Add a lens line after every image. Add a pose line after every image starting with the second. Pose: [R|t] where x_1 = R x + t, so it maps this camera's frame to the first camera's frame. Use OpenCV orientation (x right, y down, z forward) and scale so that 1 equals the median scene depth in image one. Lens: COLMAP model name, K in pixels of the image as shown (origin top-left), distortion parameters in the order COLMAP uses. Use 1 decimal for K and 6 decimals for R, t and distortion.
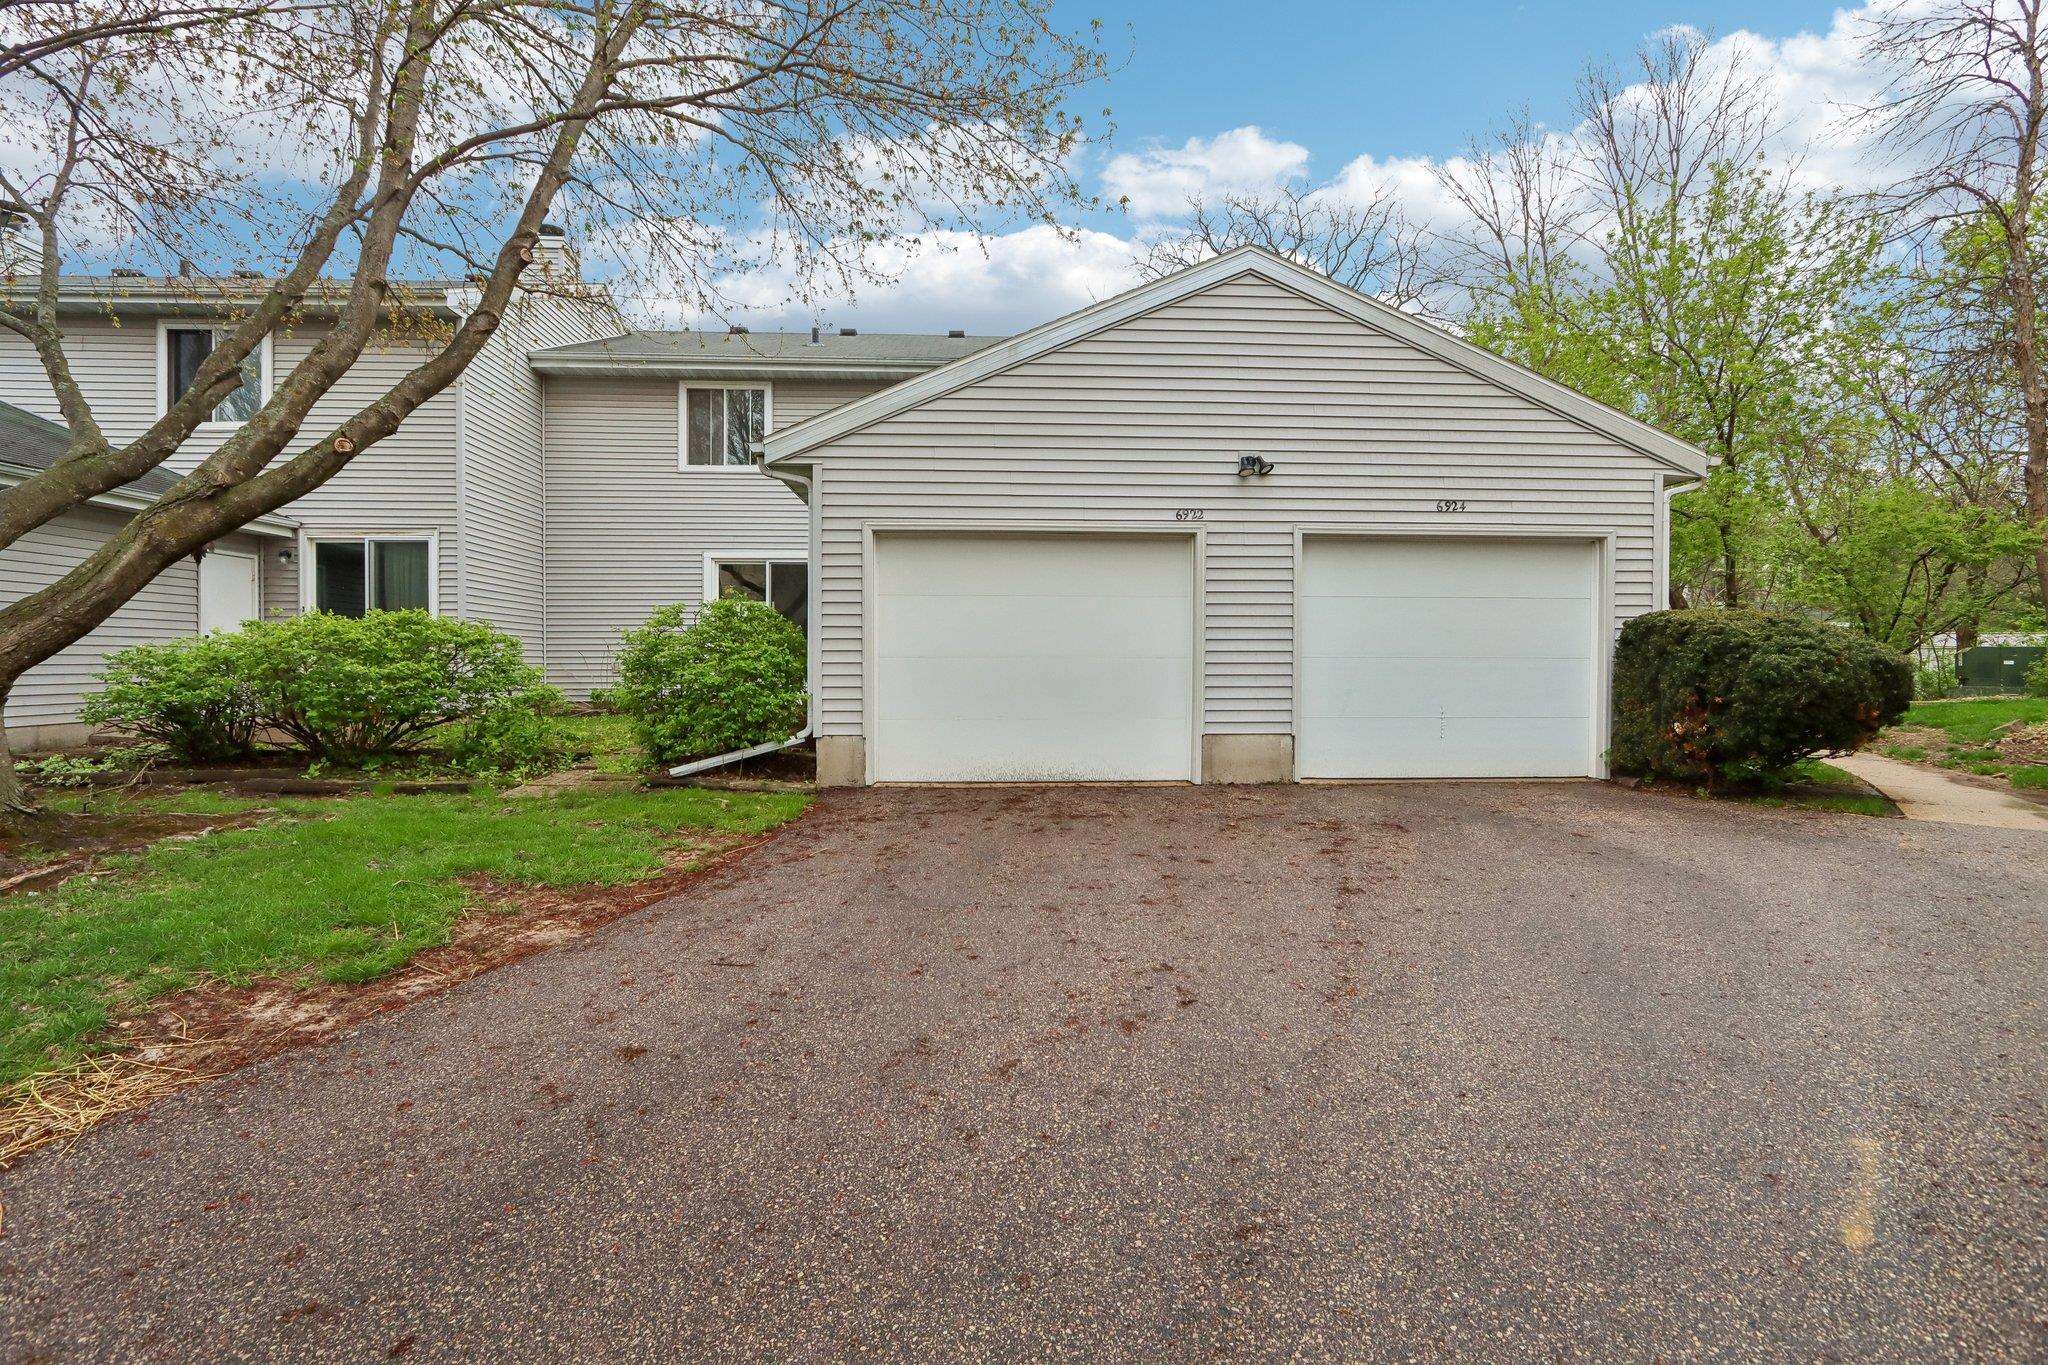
lens RADIAL K [[947.1, 0, 1027.1], [0, 947.1, 677.7], [0, 0, 1]] dist [-0.014691, 0.002535]
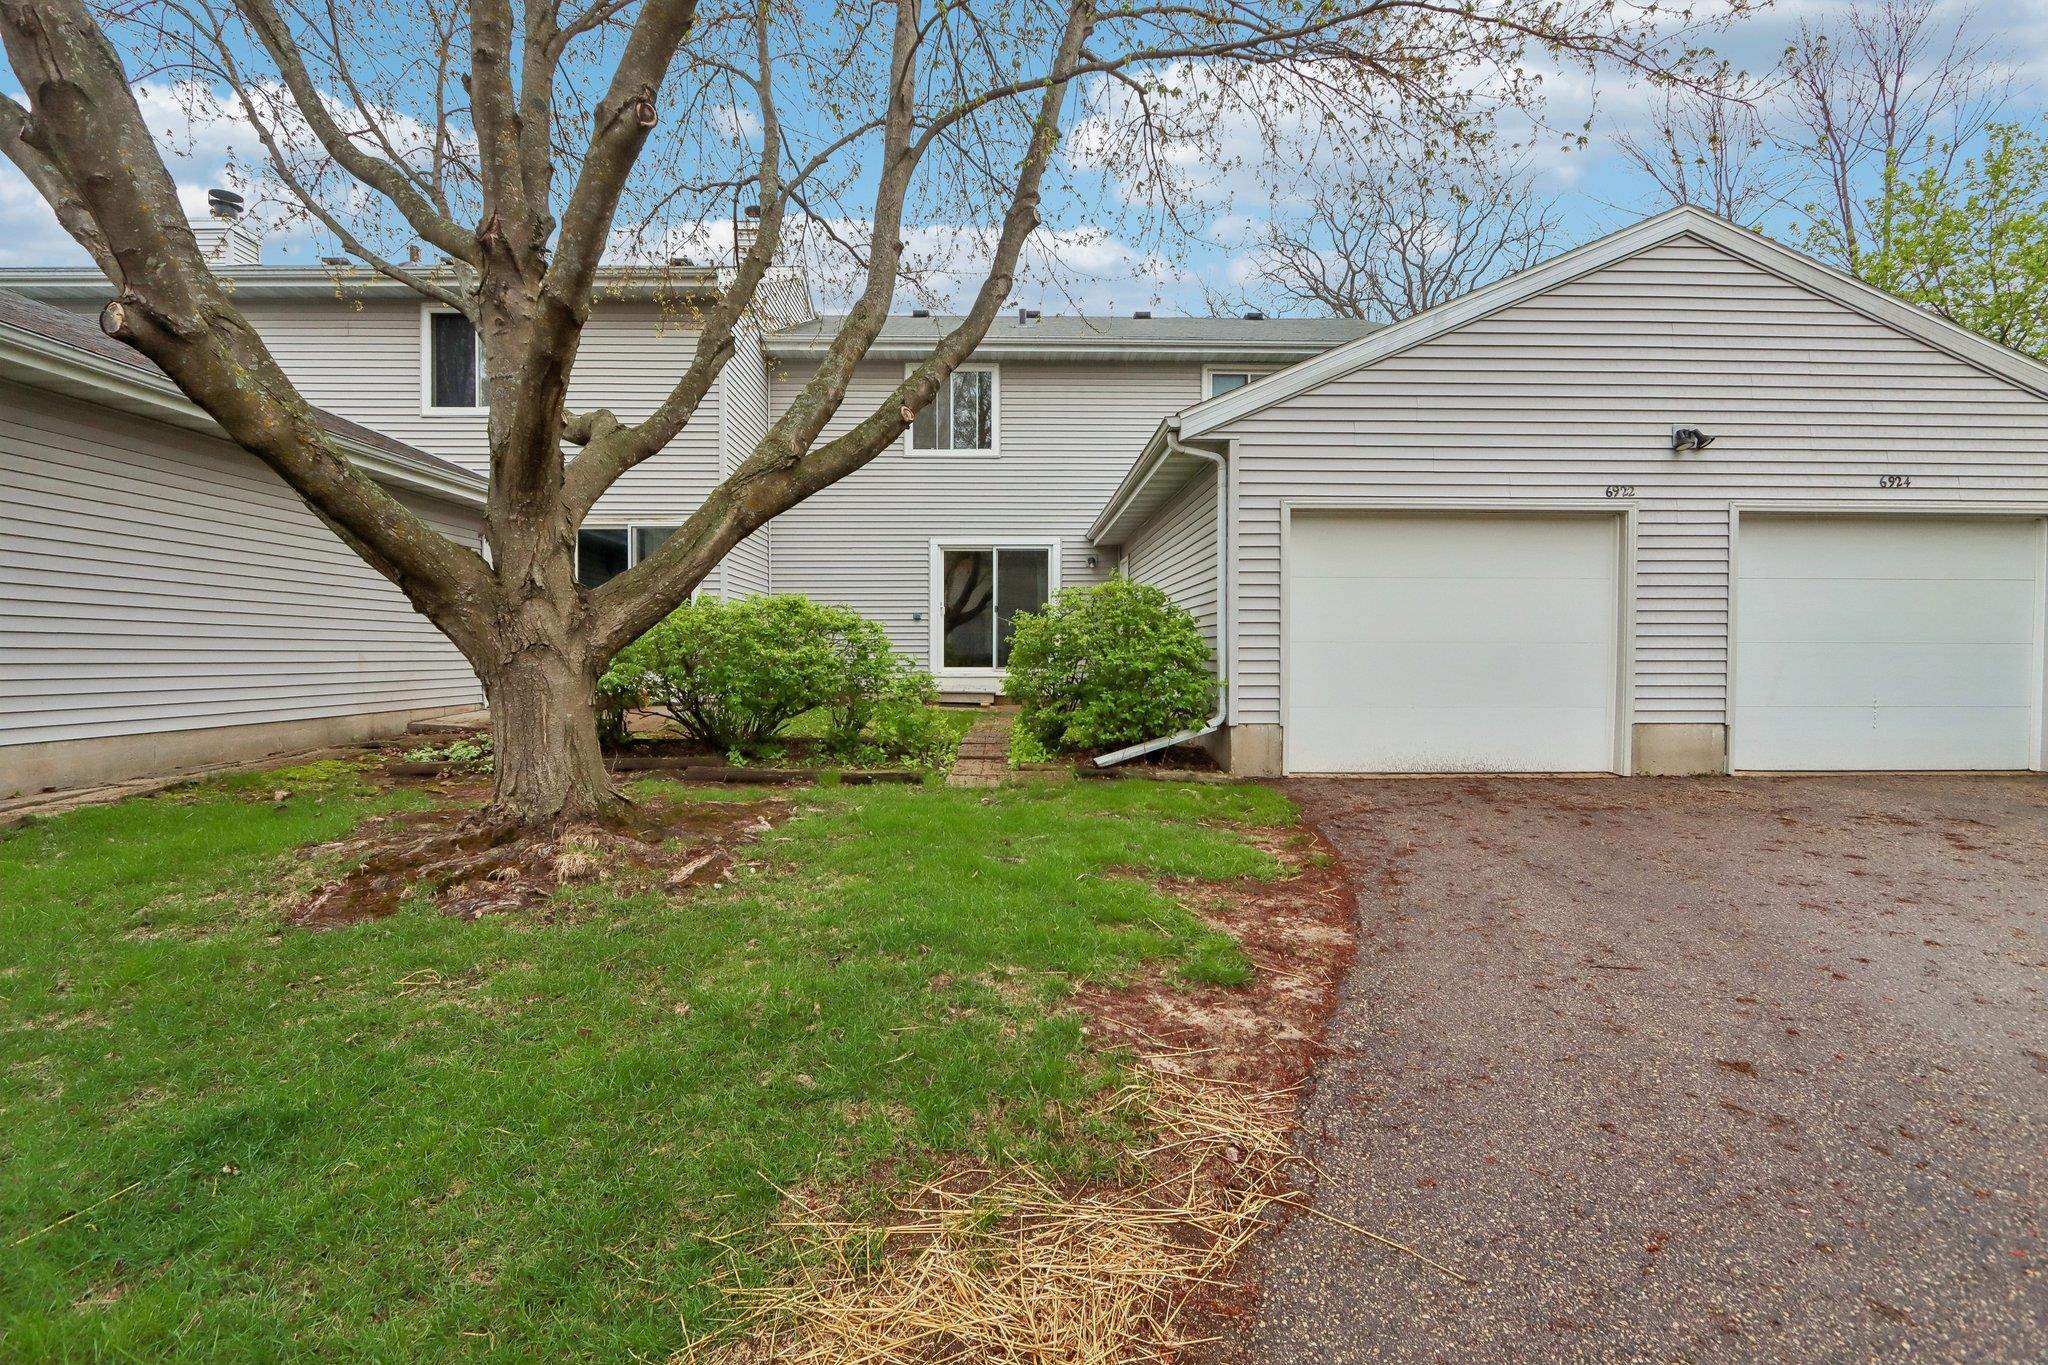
lens RADIAL K [[947.1, 0, 945.9], [0, 947.1, 681.1], [0, 0, 1]] dist [-0.014691, 0.002535]
pose [[0.999271, 0.001219, -0.038156, -0.473650], [-0.000888, 0.999962, 0.008695, 0.009720], [0.038165, -0.008655, 0.999234, 0.034132]]
